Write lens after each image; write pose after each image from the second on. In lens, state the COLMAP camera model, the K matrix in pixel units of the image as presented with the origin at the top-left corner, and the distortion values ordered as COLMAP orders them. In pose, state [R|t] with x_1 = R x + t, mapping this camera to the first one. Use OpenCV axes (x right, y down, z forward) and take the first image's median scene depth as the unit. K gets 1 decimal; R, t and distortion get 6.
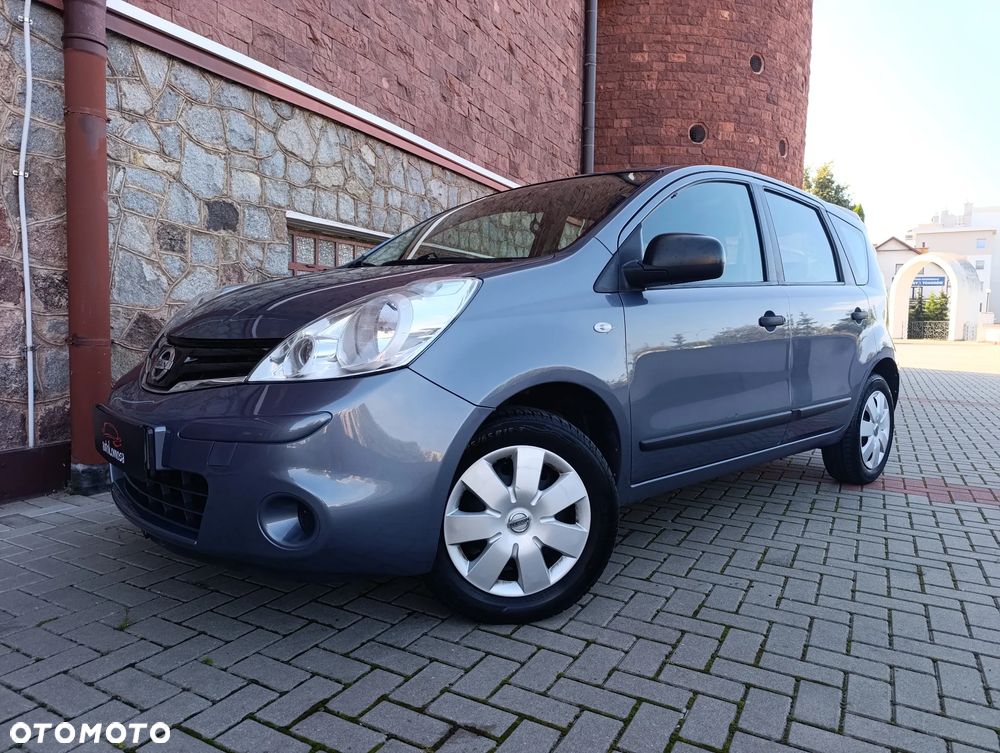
lens RADIAL K [[688.0, 0, 503.1], [0, 688.0, 365.3], [0, 0, 1]] dist [0.028493, -0.029279]
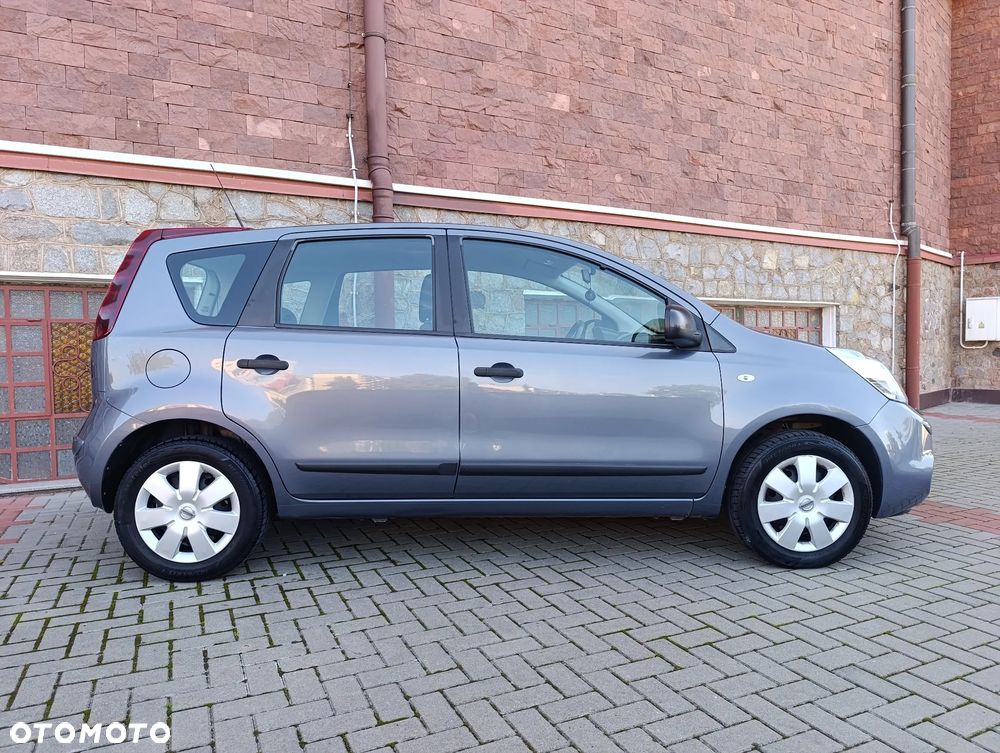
lens RADIAL K [[688.0, 0, 496.6], [0, 688.0, 376.1], [0, 0, 1]] dist [0.028493, -0.029279]
pose [[0.806167, -0.006152, -0.591656, 0.449663], [-0.014151, 0.999459, -0.029673, 0.000512], [0.591519, 0.032294, 0.805644, -0.172588]]
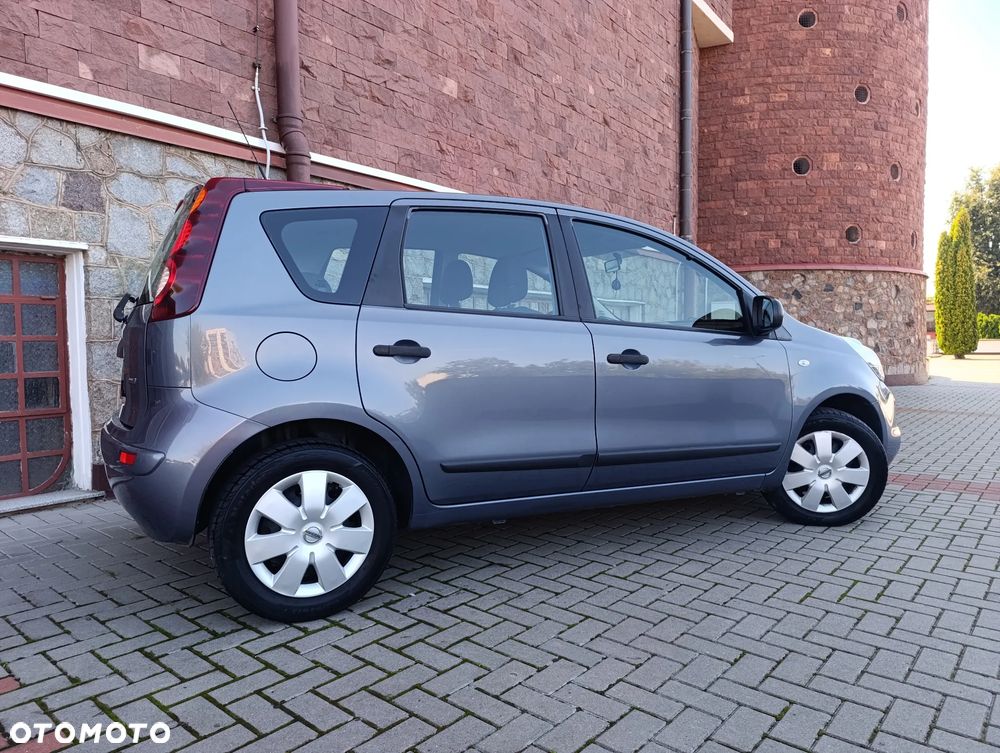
lens RADIAL K [[688.0, 0, 500.0], [0, 688.0, 375.6], [0, 0, 1]] dist [0.028493, -0.029279]
pose [[0.977947, -0.015744, -0.208257, 0.113082], [0.011204, 0.999673, -0.022965, 0.006344], [0.208550, 0.020125, 0.977805, -0.289860]]
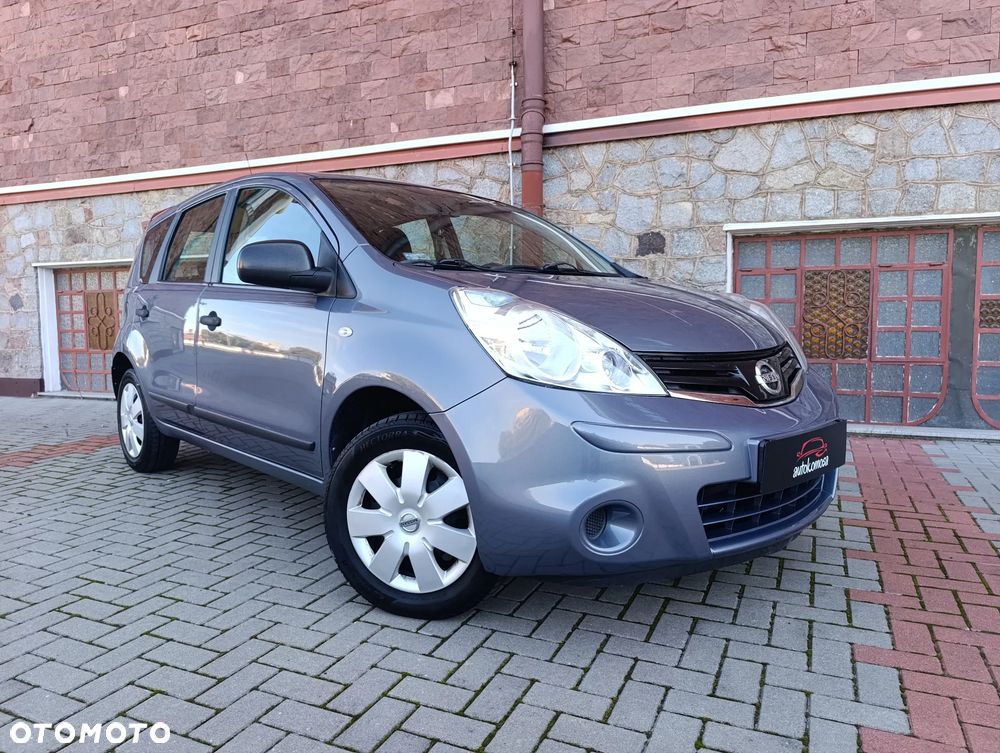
lens RADIAL K [[688.0, 0, 494.3], [0, 688.0, 373.4], [0, 0, 1]] dist [0.028493, -0.029279]
pose [[0.061837, 0.060467, -0.996253, 0.723116], [-0.058819, 0.996649, 0.056841, -0.023777], [0.996352, 0.055083, 0.065186, 0.521589]]
